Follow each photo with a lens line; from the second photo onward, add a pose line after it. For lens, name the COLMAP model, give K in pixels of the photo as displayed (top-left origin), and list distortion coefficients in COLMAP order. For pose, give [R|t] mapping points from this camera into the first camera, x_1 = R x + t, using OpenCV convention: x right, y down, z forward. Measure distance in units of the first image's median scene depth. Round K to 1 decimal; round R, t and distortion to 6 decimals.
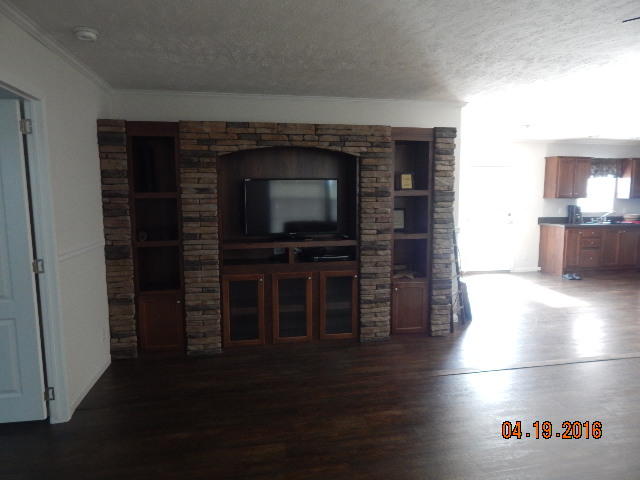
lens RADIAL K [[414.8, 0, 323.1], [0, 414.8, 237.9], [0, 0, 1]] dist [-0.005042, 0.001186]
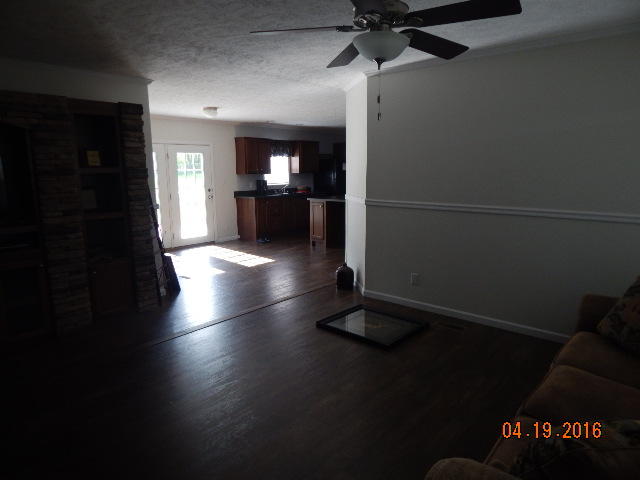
lens RADIAL K [[414.8, 0, 318.6], [0, 414.8, 234.1], [0, 0, 1]] dist [-0.005042, 0.001186]
pose [[0.790593, -0.105111, 0.603253, 0.018889], [0.080037, 0.994444, 0.068380, 0.012263], [-0.607089, -0.005778, 0.794613, -0.061857]]
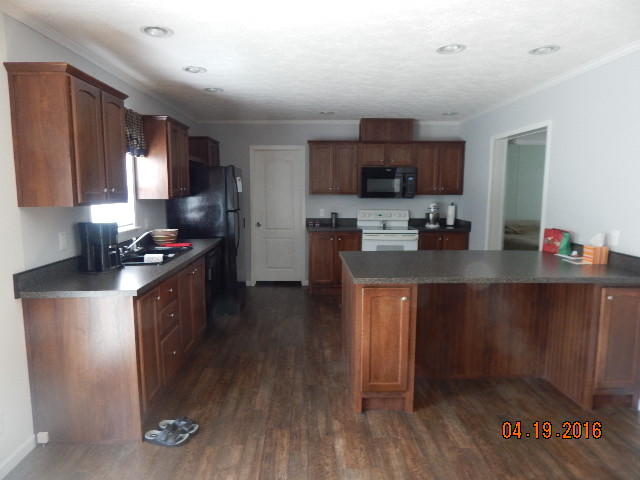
lens RADIAL K [[414.8, 0, 320.5], [0, 414.8, 238.9], [0, 0, 1]] dist [-0.005042, 0.001186]
pose [[0.144056, -0.119852, 0.982285, 0.502779], [0.102663, 0.989092, 0.105627, -0.152632], [-0.984230, 0.085628, 0.154789, 1.378630]]
